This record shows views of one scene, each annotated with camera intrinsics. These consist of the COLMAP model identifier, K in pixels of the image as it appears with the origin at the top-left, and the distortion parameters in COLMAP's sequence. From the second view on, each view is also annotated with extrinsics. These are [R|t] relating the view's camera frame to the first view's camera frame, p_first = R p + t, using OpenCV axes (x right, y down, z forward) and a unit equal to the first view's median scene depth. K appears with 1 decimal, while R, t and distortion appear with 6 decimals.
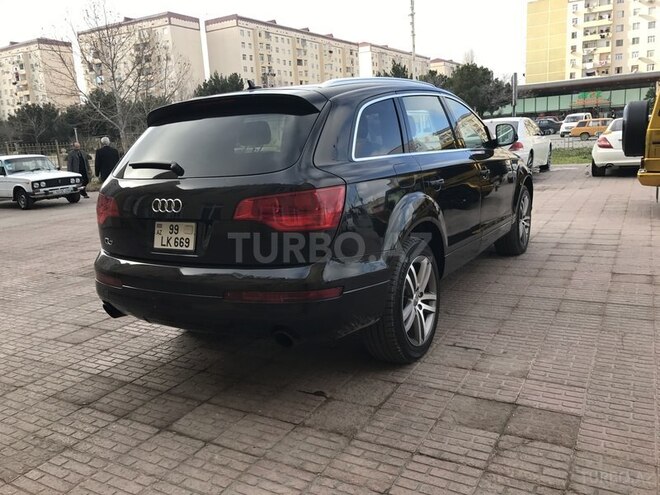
lens RADIAL K [[551.3, 0, 325.6], [0, 551.3, 247.0], [0, 0, 1]] dist [0.024375, -0.005922]
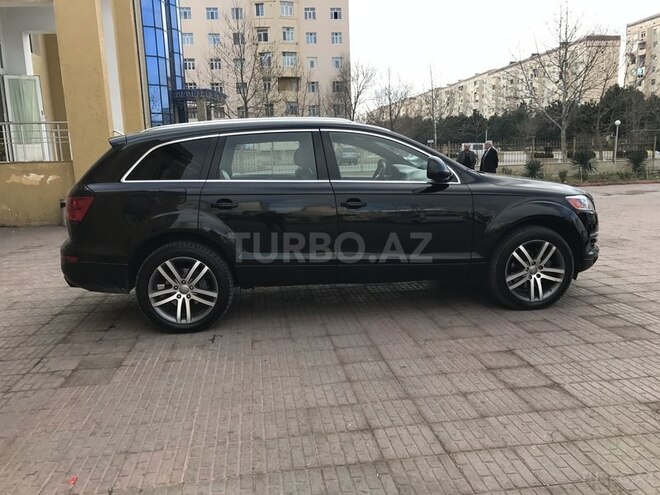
lens RADIAL K [[551.3, 0, 325.6], [0, 551.3, 247.0], [0, 0, 1]] dist [0.024375, -0.005922]
pose [[0.606748, 0.178648, -0.774559, 1.099911], [-0.170088, 0.981028, 0.093032, -0.147915], [0.776484, 0.075296, 0.625622, 0.336852]]
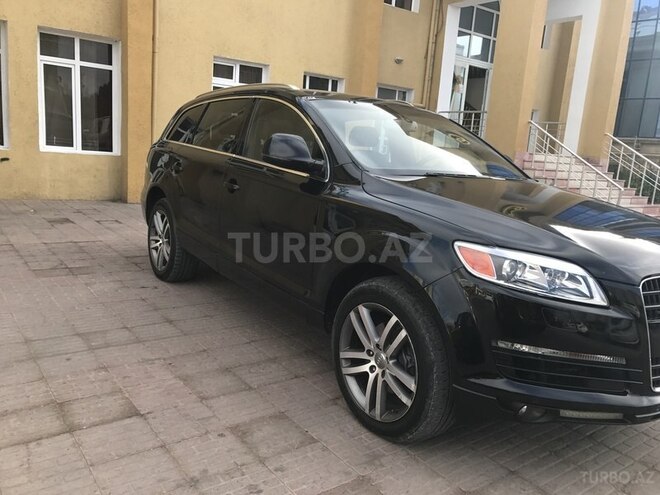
lens RADIAL K [[551.3, 0, 325.6], [0, 551.3, 247.0], [0, 0, 1]] dist [0.024375, -0.005922]
pose [[-0.414607, 0.204538, -0.886716, 1.026104], [-0.232230, 0.918367, 0.320425, -0.363260], [0.879869, 0.338773, -0.333261, 1.489885]]
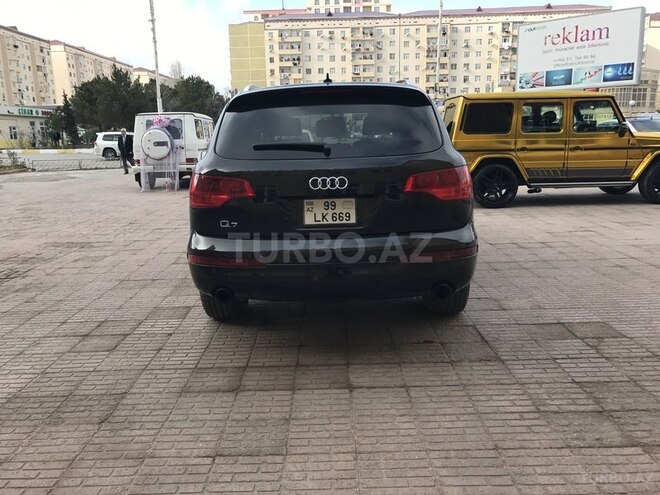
lens RADIAL K [[551.3, 0, 325.6], [0, 551.3, 247.0], [0, 0, 1]] dist [0.024375, -0.005922]
pose [[0.863770, -0.060330, 0.500261, -0.564939], [0.071138, 0.997463, -0.002540, 0.034891], [-0.498839, 0.037781, 0.865871, 0.051210]]
